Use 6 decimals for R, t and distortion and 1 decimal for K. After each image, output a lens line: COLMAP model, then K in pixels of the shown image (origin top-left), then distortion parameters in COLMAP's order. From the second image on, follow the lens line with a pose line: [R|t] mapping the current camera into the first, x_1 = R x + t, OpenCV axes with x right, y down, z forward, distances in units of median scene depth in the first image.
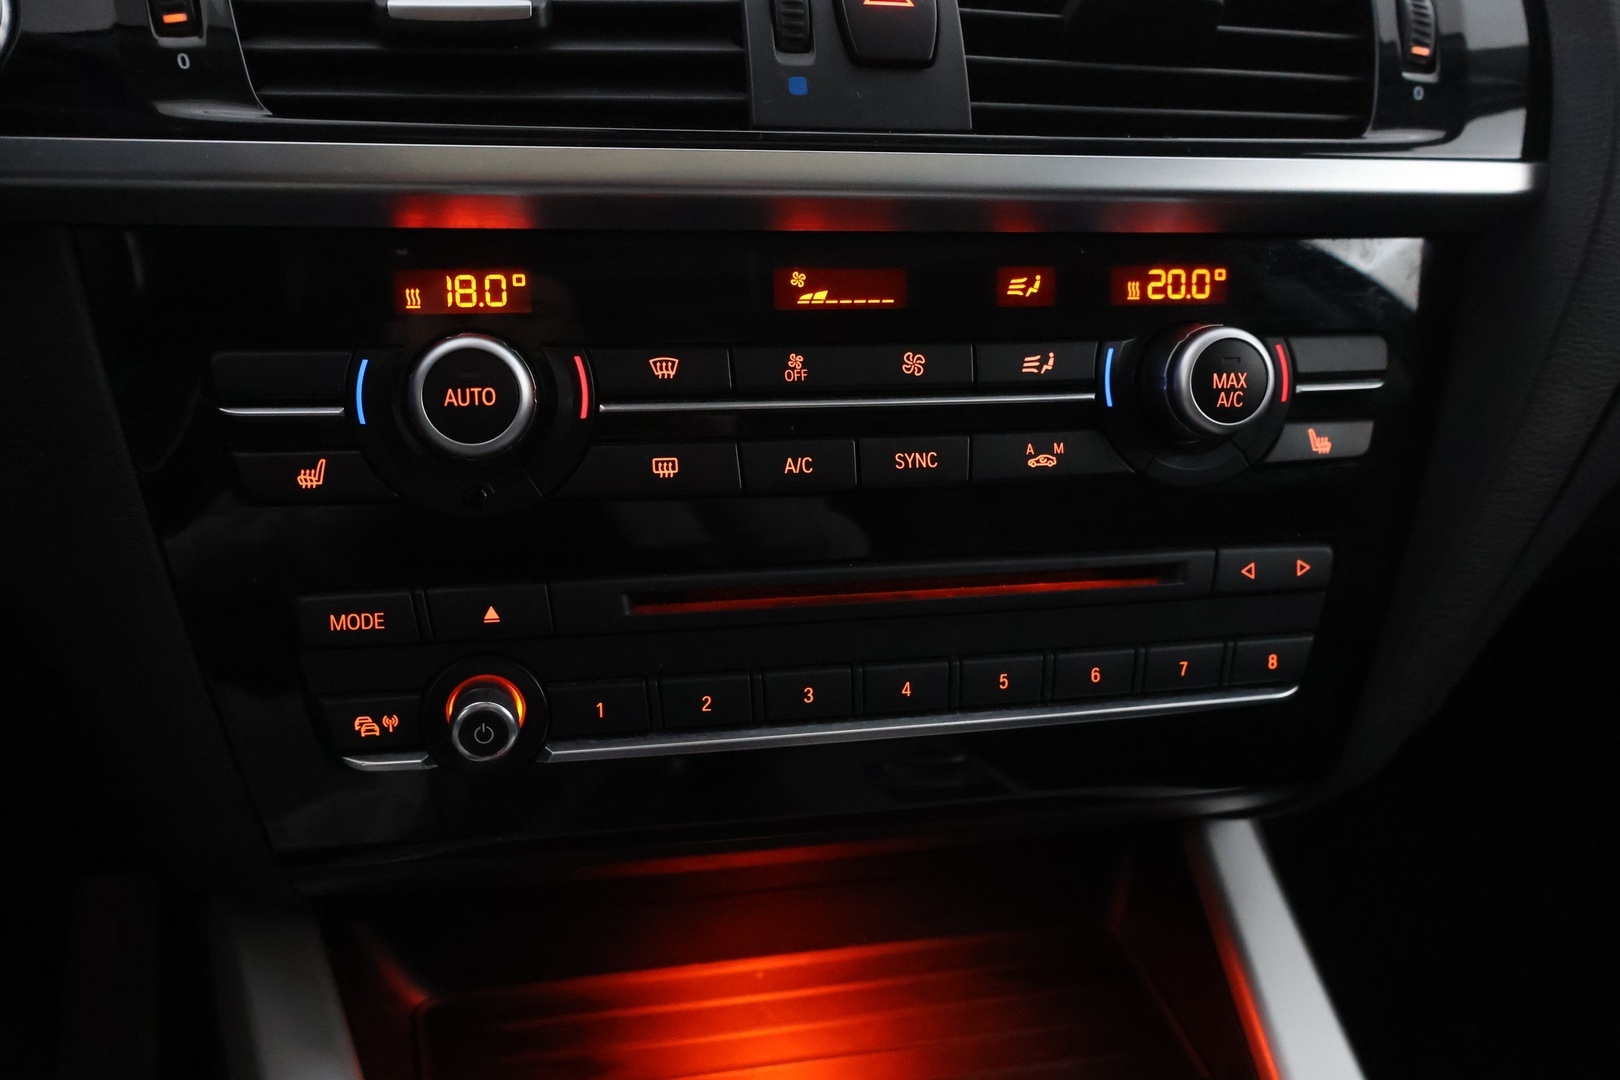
lens RADIAL K [[1865.9, 0, 810.0], [0, 1865.9, 540.1], [0, 0, 1]] dist [-0.004916, 0.000000]
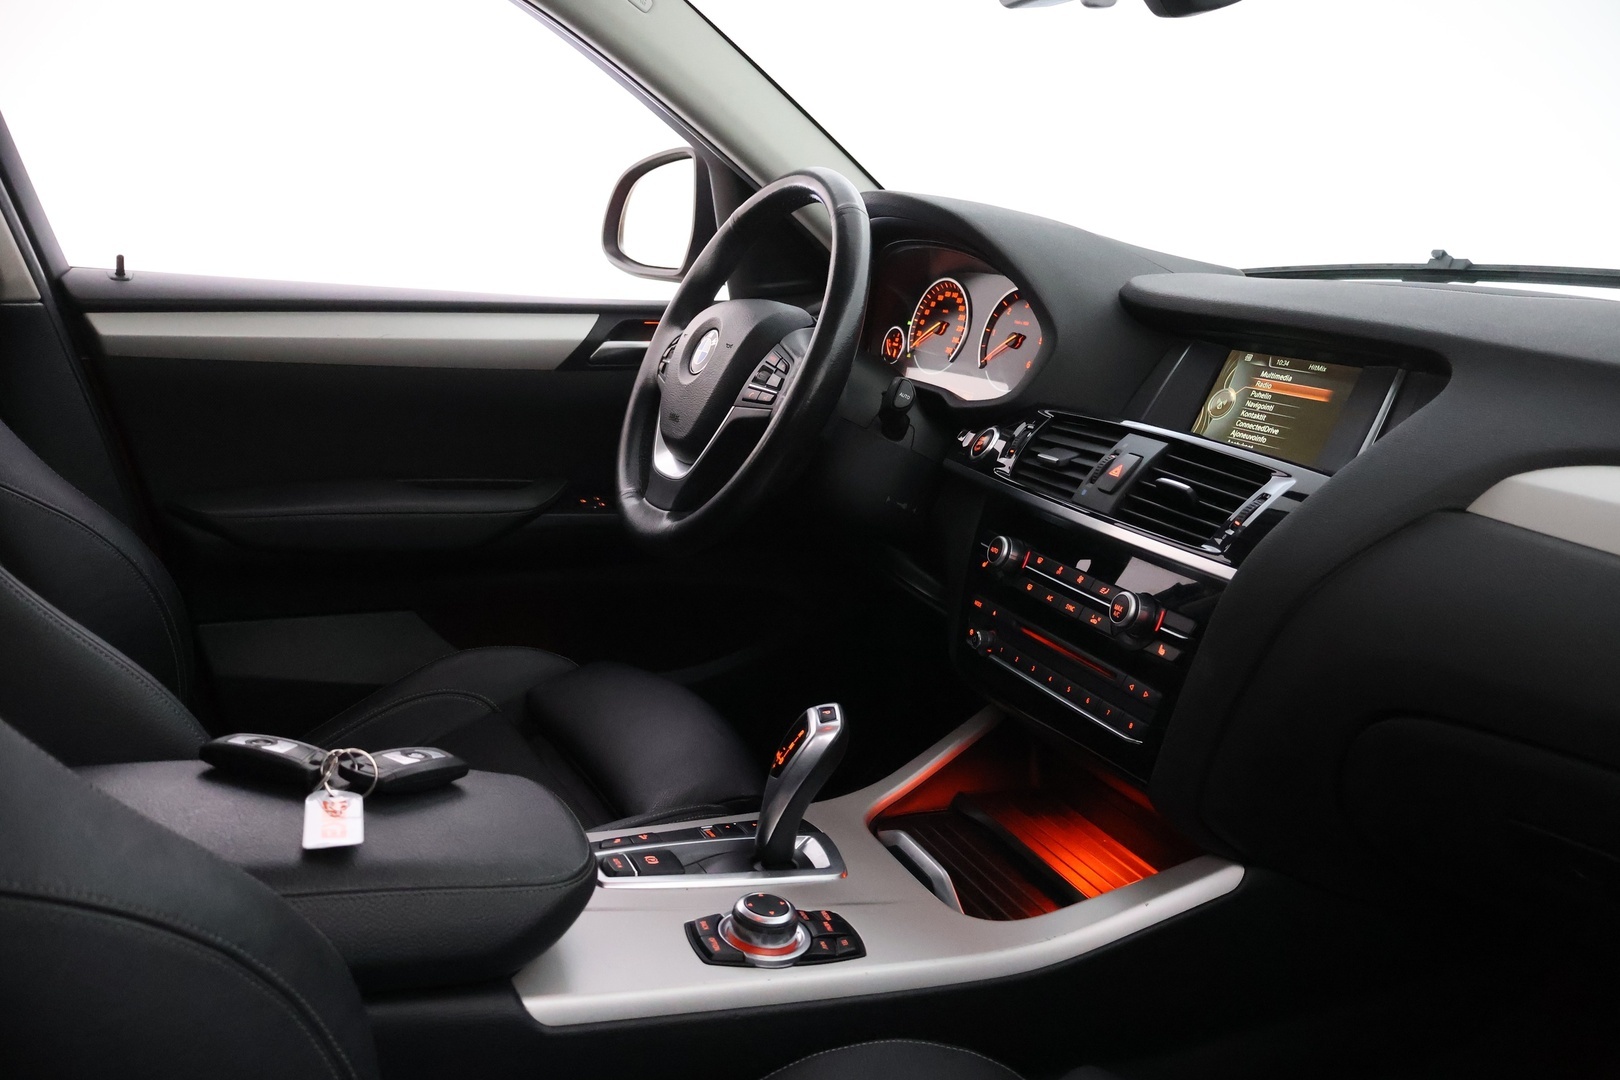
lens RADIAL K [[1340.5, 0, 809.1], [0, 1340.5, 540.1], [0, 0, 1]] dist [-0.027256, 0.029198]
pose [[0.121611, 0.146311, -0.981735, 2.117366], [-0.465865, 0.881781, 0.073706, -0.099668], [0.876459, 0.448392, 0.175395, 0.146721]]
